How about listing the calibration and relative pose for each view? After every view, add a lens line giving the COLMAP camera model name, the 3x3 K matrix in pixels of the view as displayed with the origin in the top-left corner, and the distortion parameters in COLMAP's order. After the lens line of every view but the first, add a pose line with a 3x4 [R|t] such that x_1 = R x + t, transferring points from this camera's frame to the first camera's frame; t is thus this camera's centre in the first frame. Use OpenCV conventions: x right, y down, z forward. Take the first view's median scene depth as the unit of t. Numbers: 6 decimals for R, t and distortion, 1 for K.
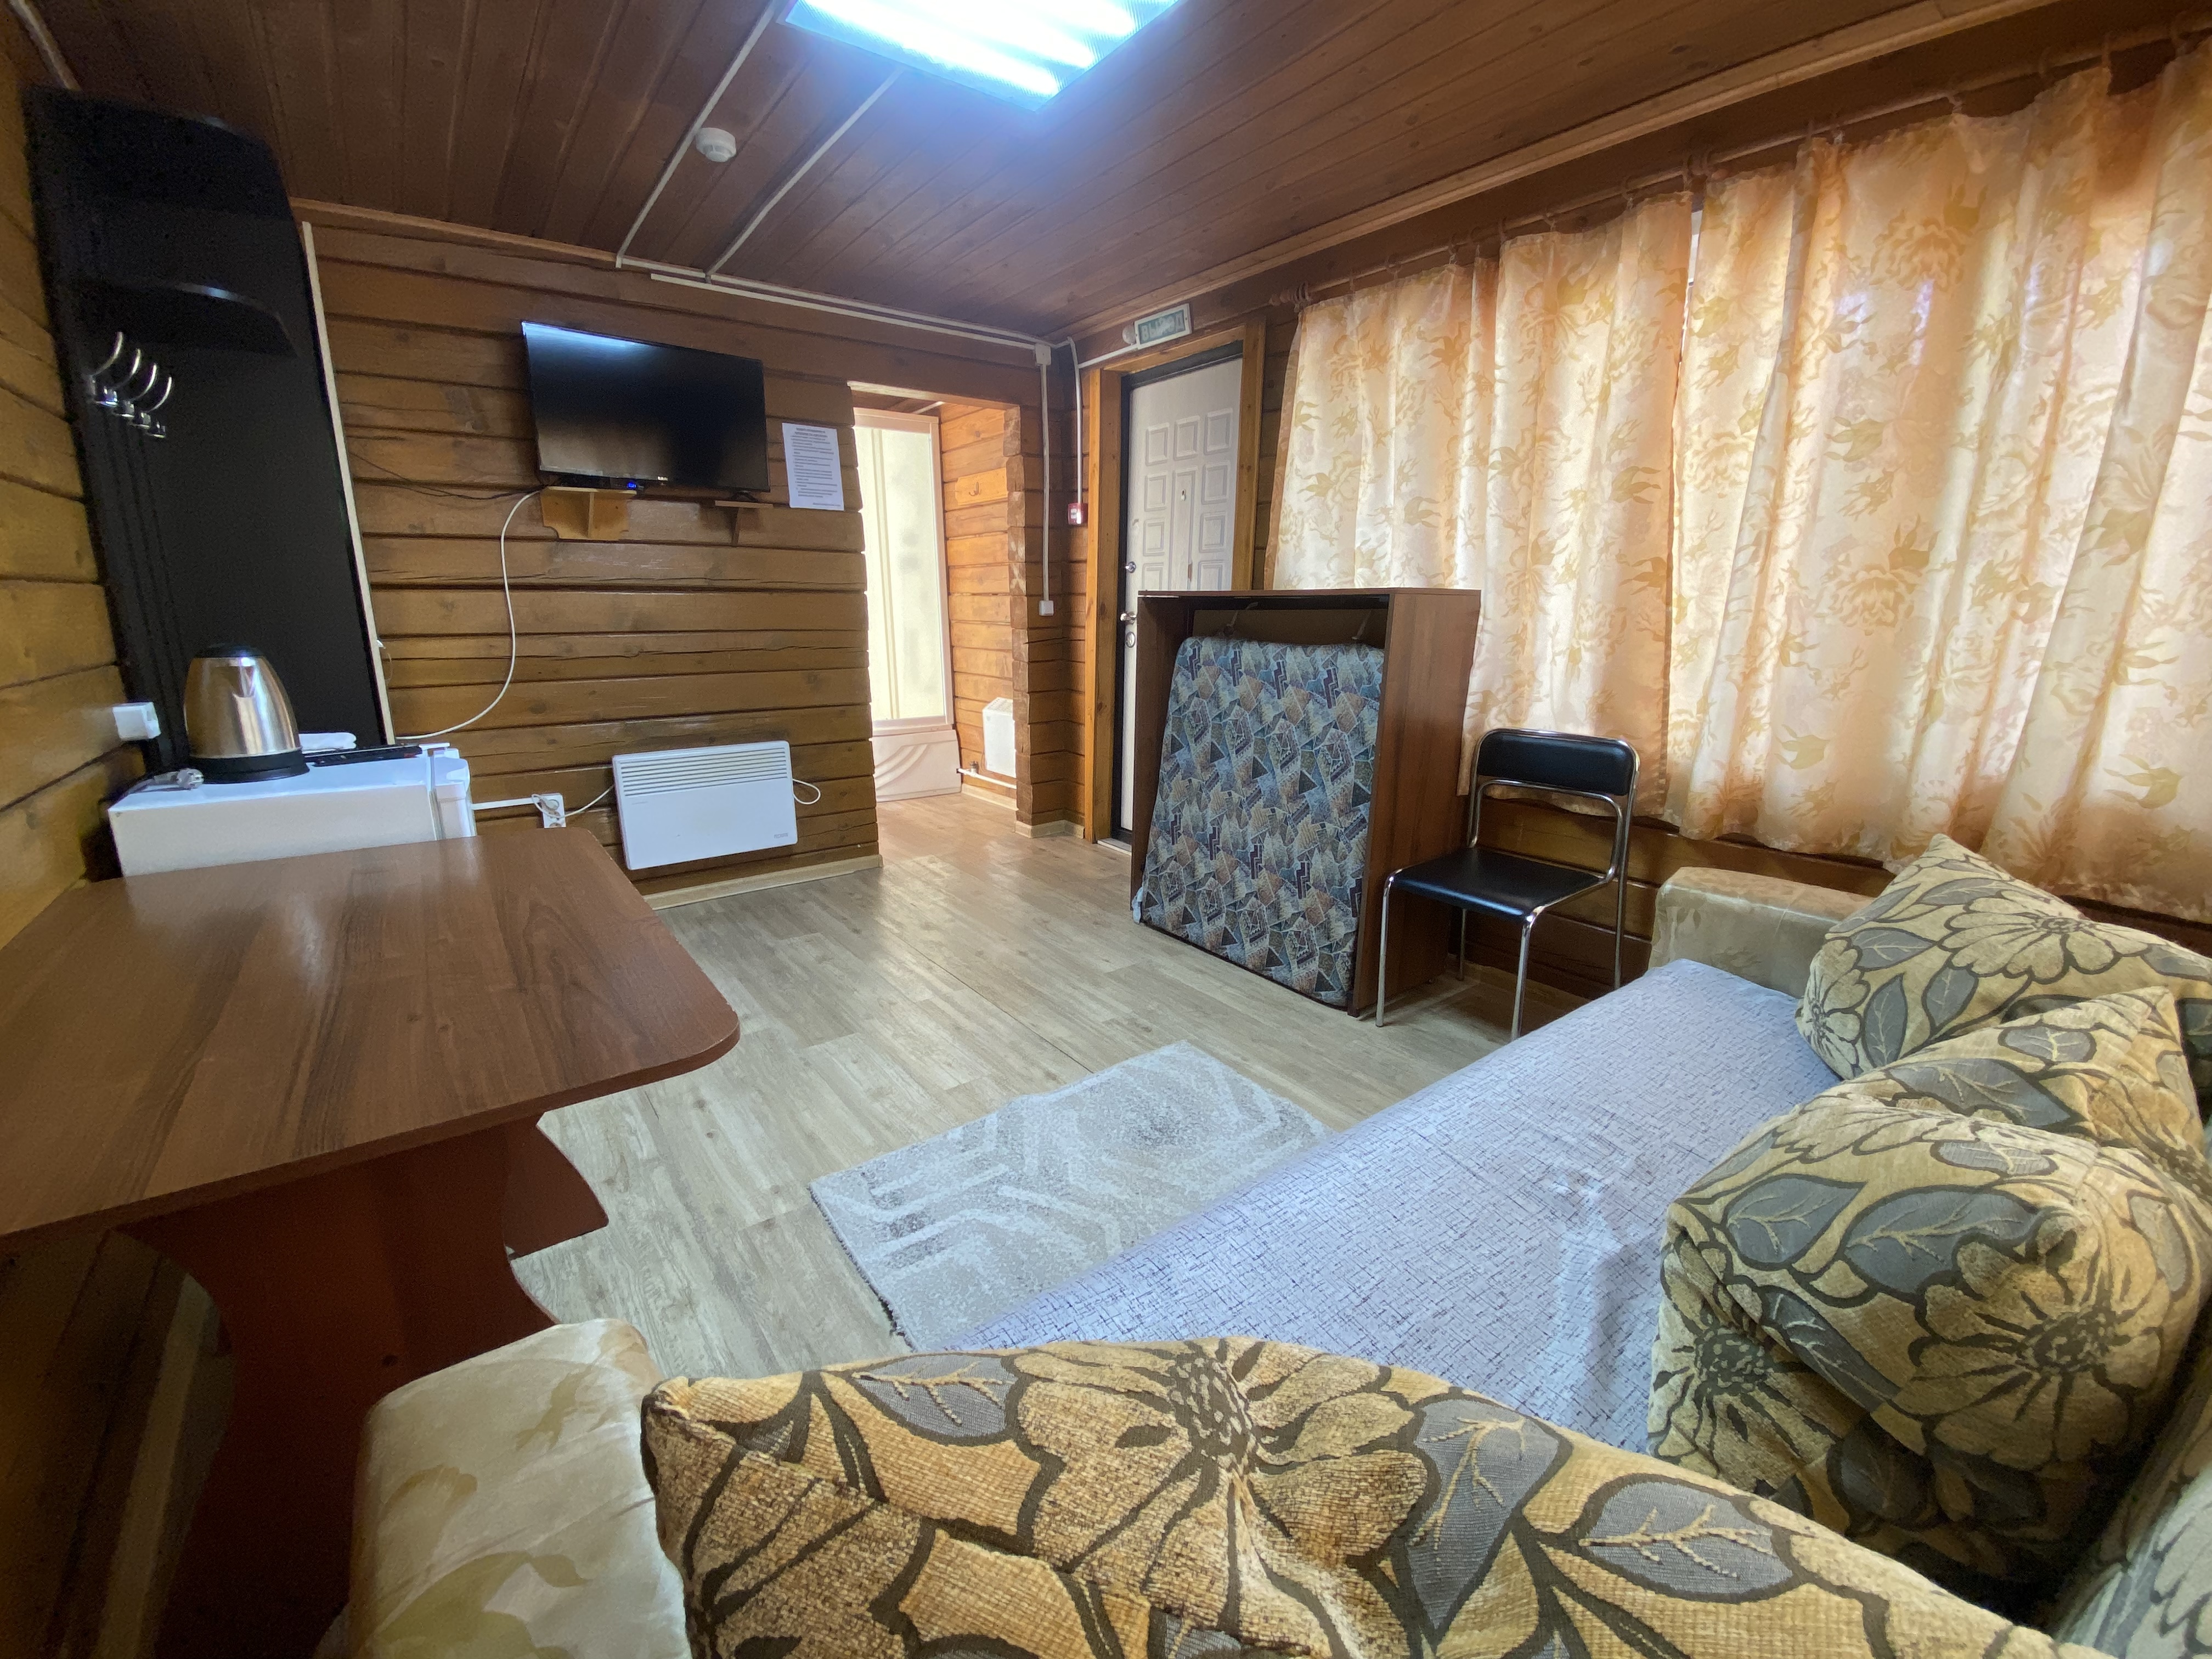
lens RADIAL K [[895.2, 0, 1096.6], [0, 895.2, 823.8], [0, 0, 1]] dist [0.001982, -0.000640]
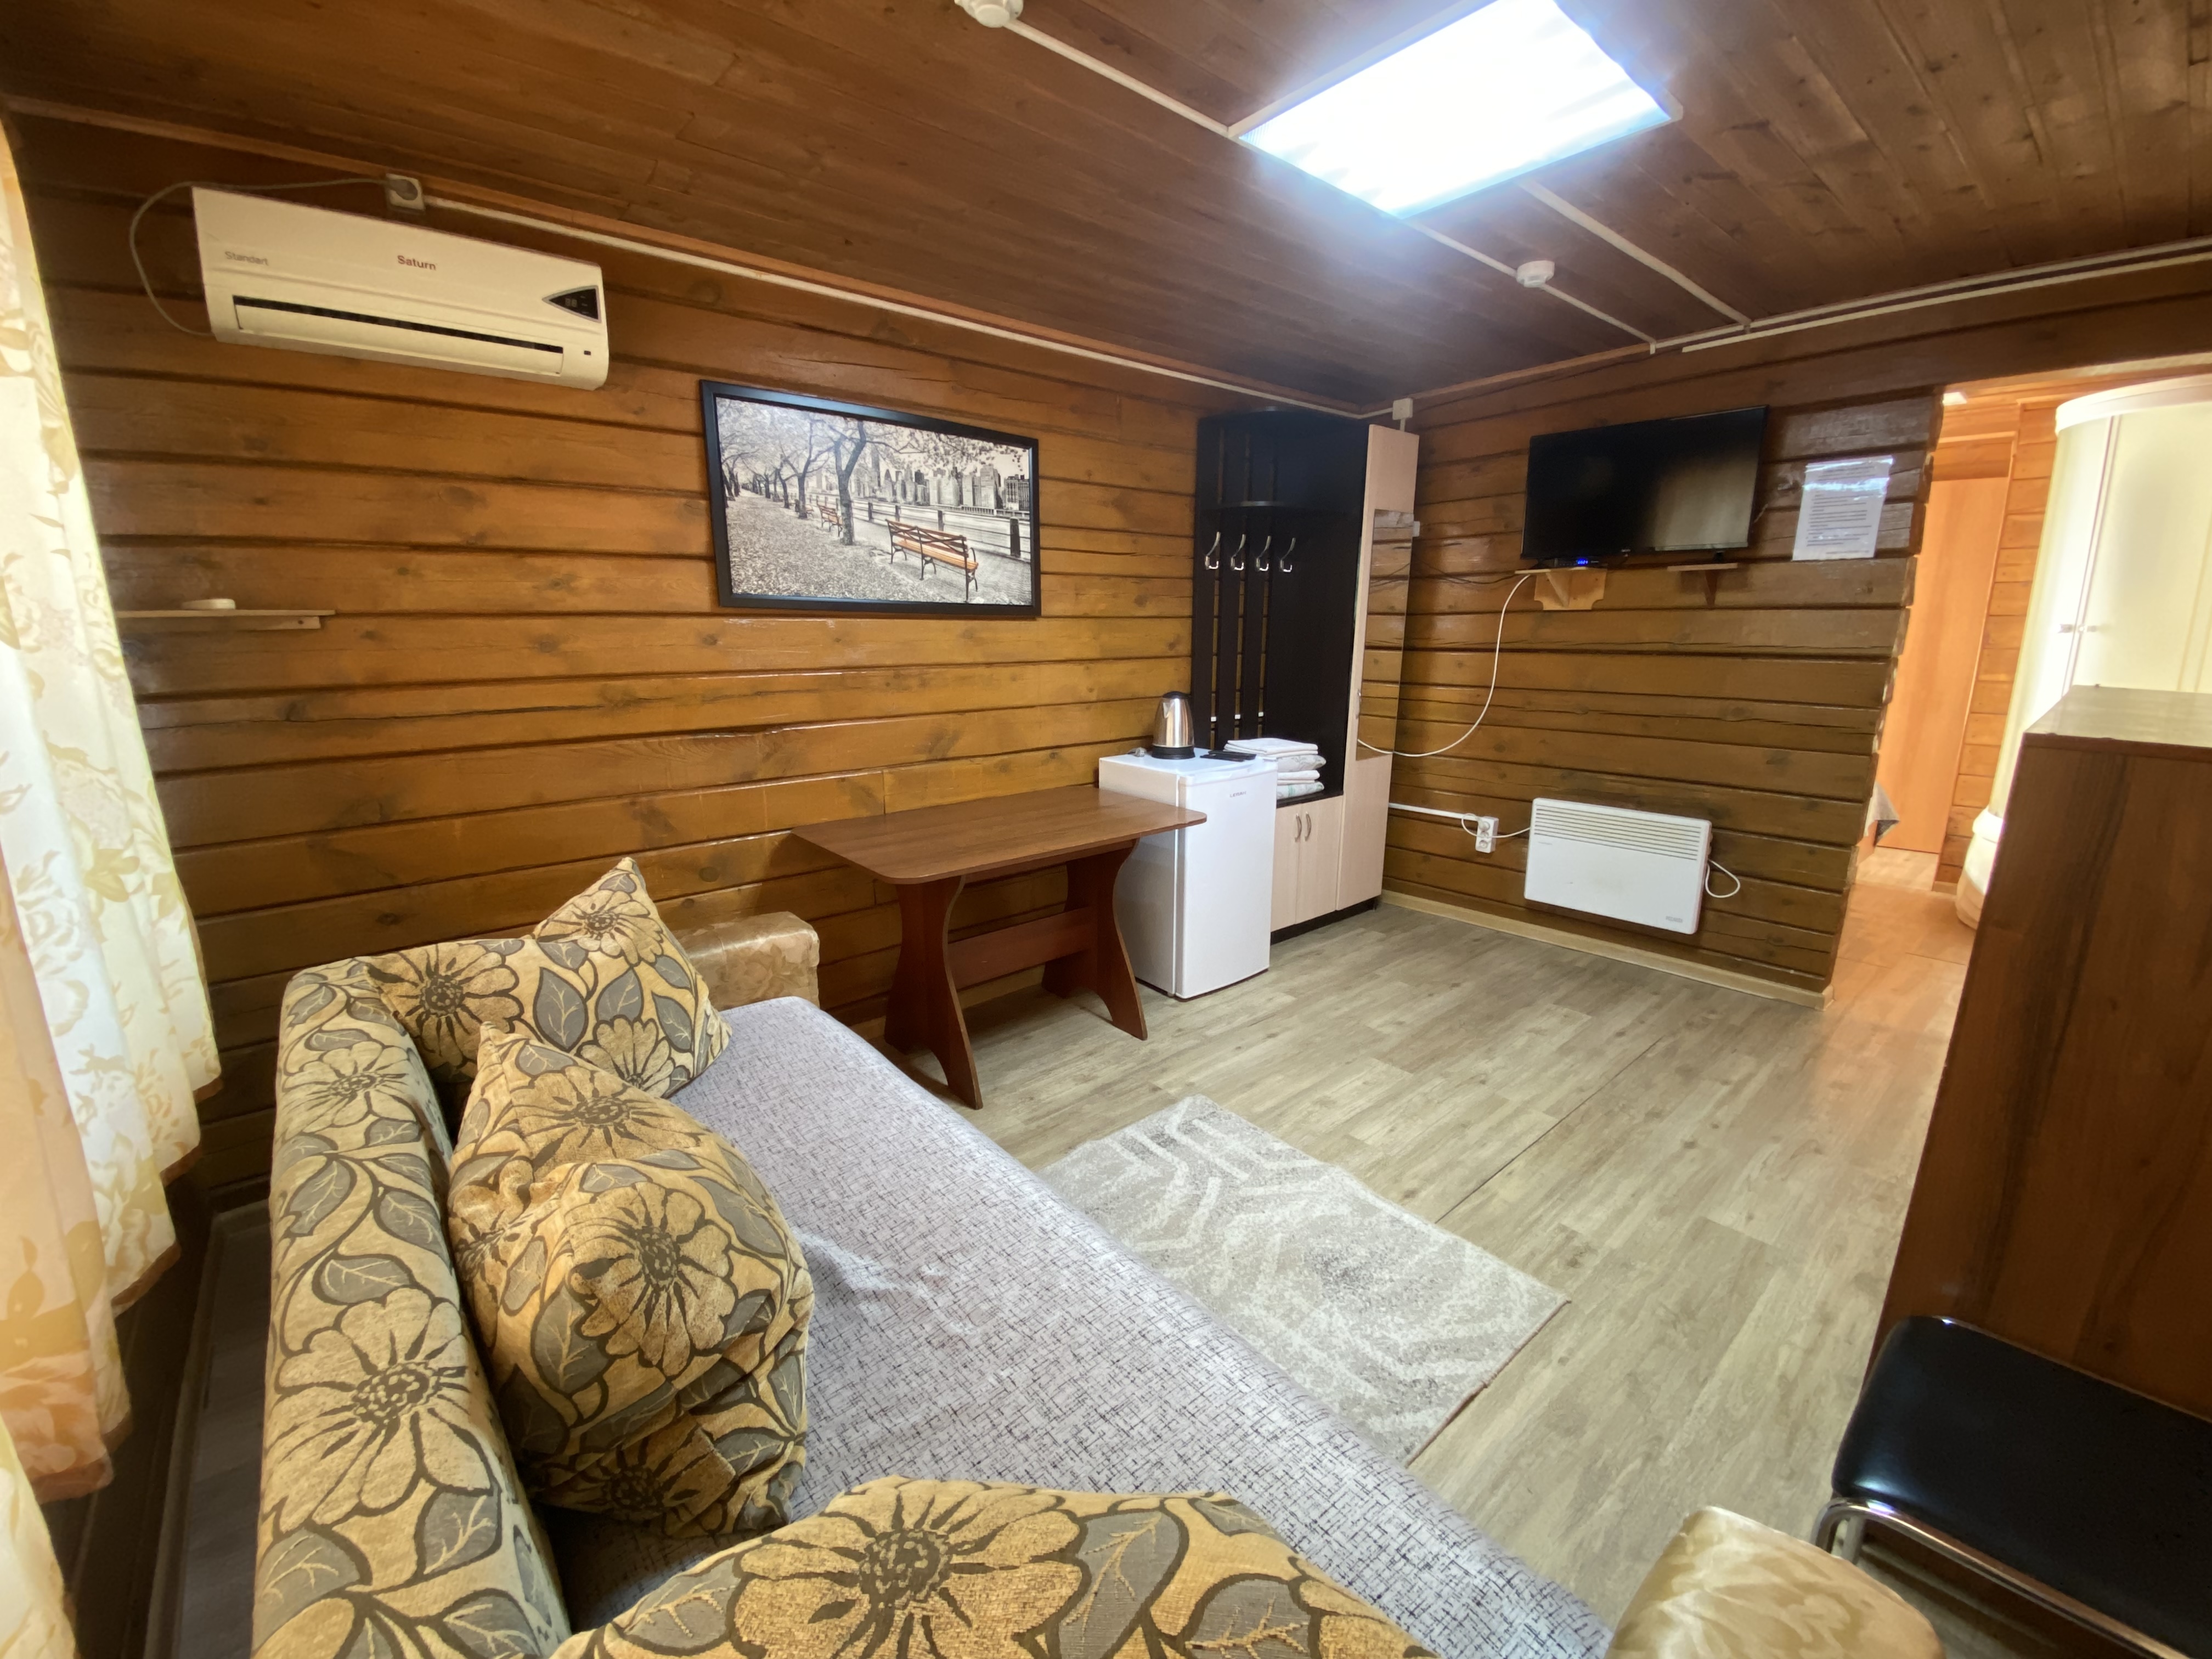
lens RADIAL K [[895.2, 0, 1094.2], [0, 895.2, 814.9], [0, 0, 1]] dist [0.001982, -0.000640]
pose [[0.042285, 0.212752, -0.976191, 0.662359], [-0.227890, 0.953362, 0.197905, -0.181220], [0.972768, 0.214096, 0.088797, 0.428603]]
